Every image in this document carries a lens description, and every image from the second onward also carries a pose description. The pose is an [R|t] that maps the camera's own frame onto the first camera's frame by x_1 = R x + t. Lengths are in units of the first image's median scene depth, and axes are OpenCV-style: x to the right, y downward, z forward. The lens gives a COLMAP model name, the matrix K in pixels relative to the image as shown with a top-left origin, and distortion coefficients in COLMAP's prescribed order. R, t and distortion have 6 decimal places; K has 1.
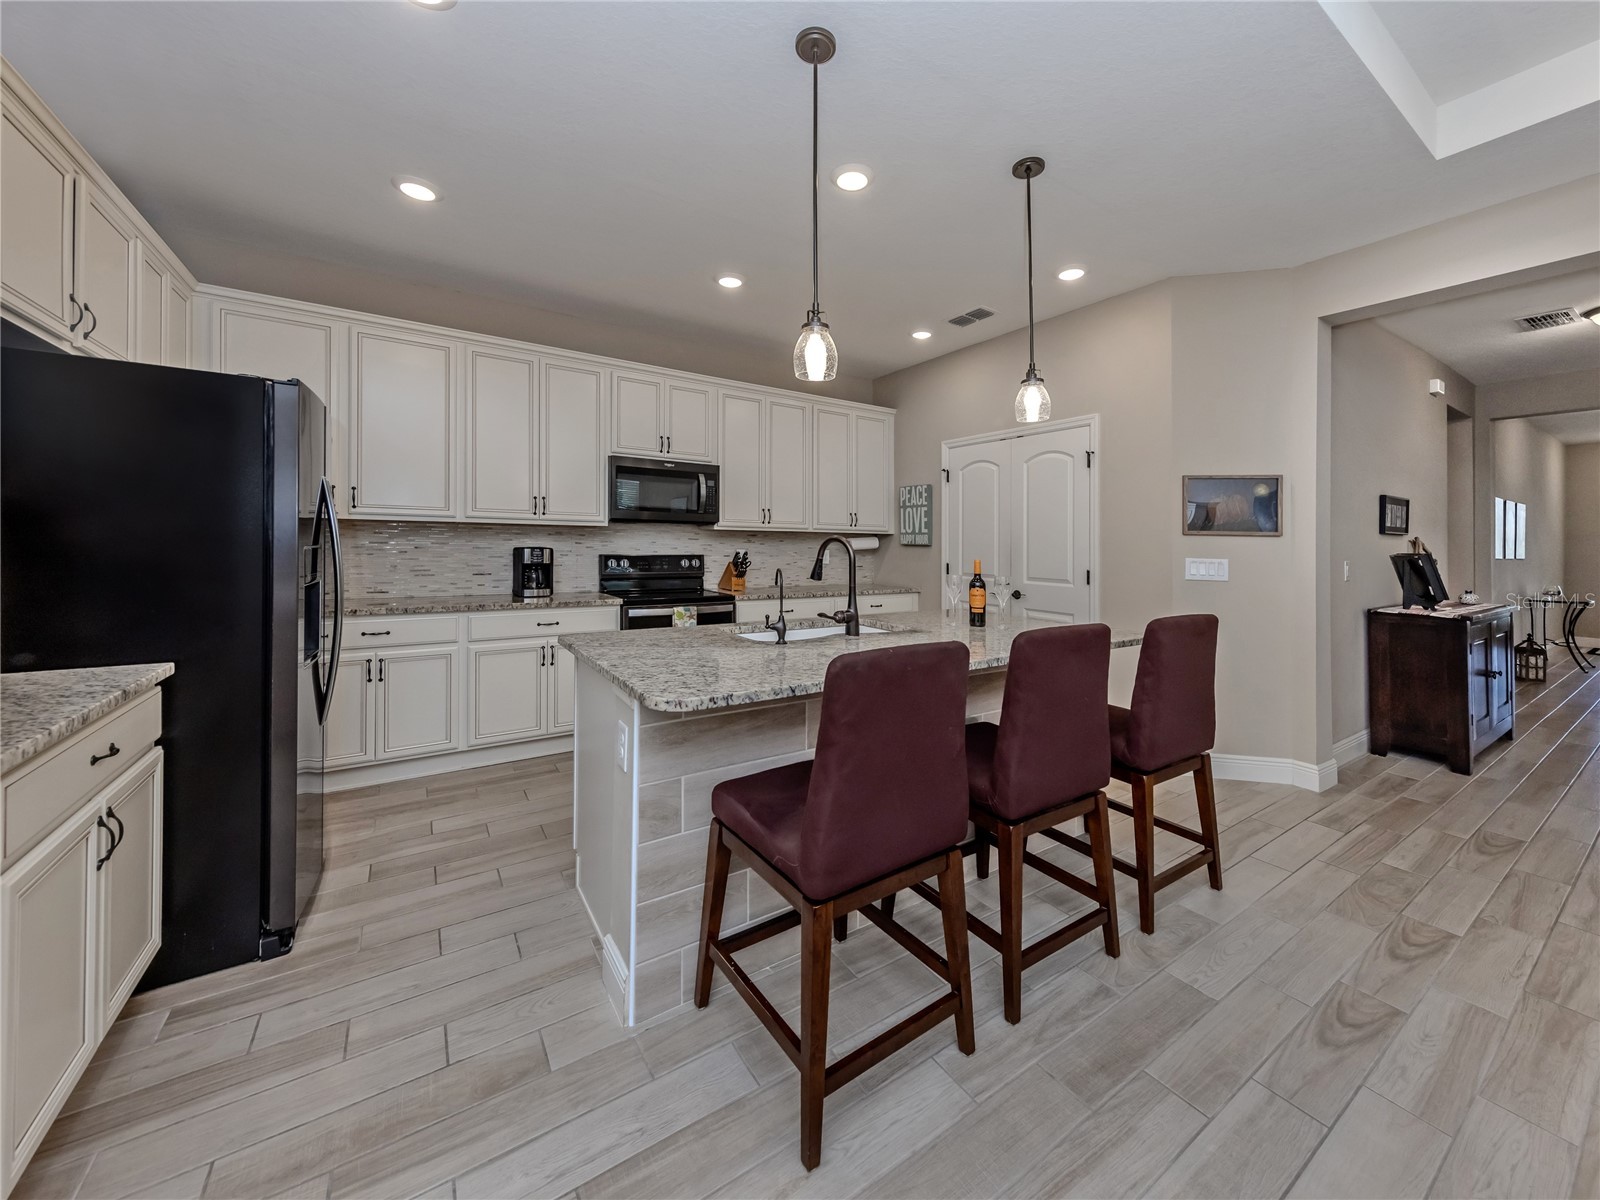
lens RADIAL K [[611.7, 0, 798.8], [0, 611.7, 553.7], [0, 0, 1]] dist [0.000427, -0.000085]
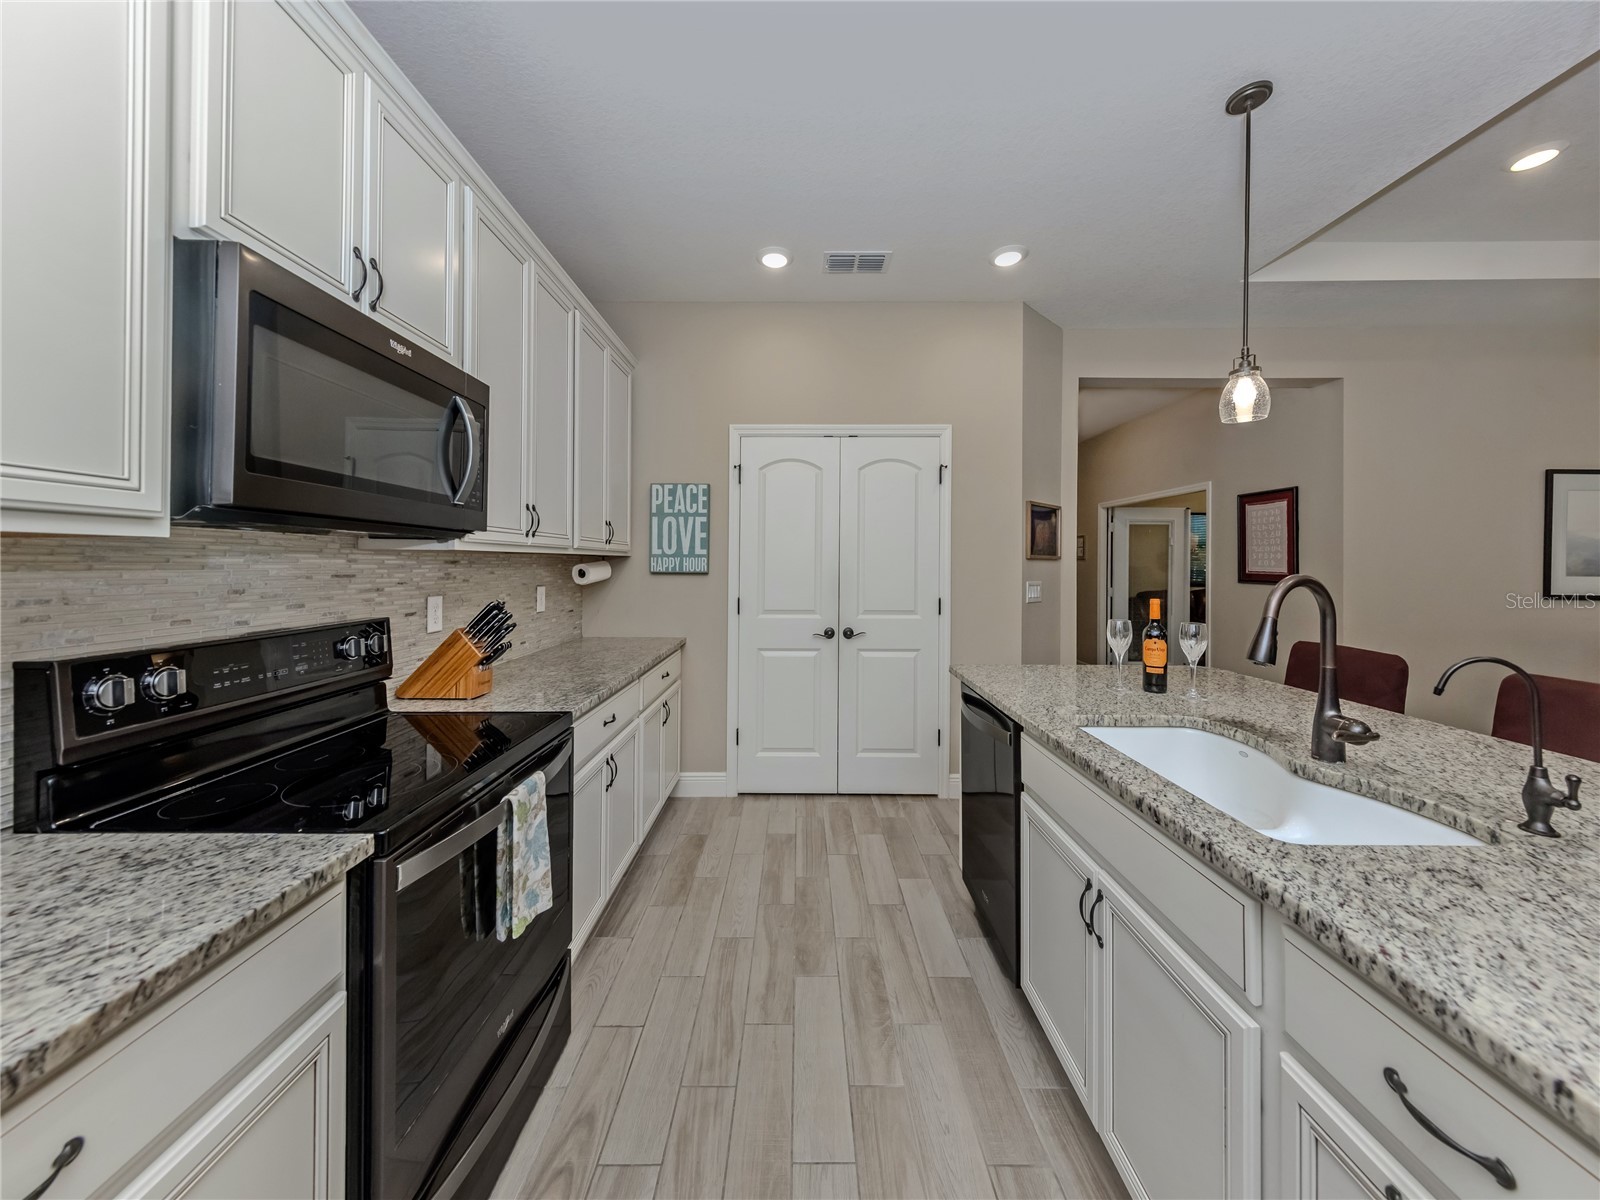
lens RADIAL K [[611.7, 0, 798.8], [0, 611.7, 553.7], [0, 0, 1]] dist [0.000427, -0.000085]
pose [[0.544688, -0.001570, 0.838637, -0.303234], [0.019999, 0.999738, -0.011117, -0.025725], [-0.838400, 0.022828, 0.544577, 0.542992]]
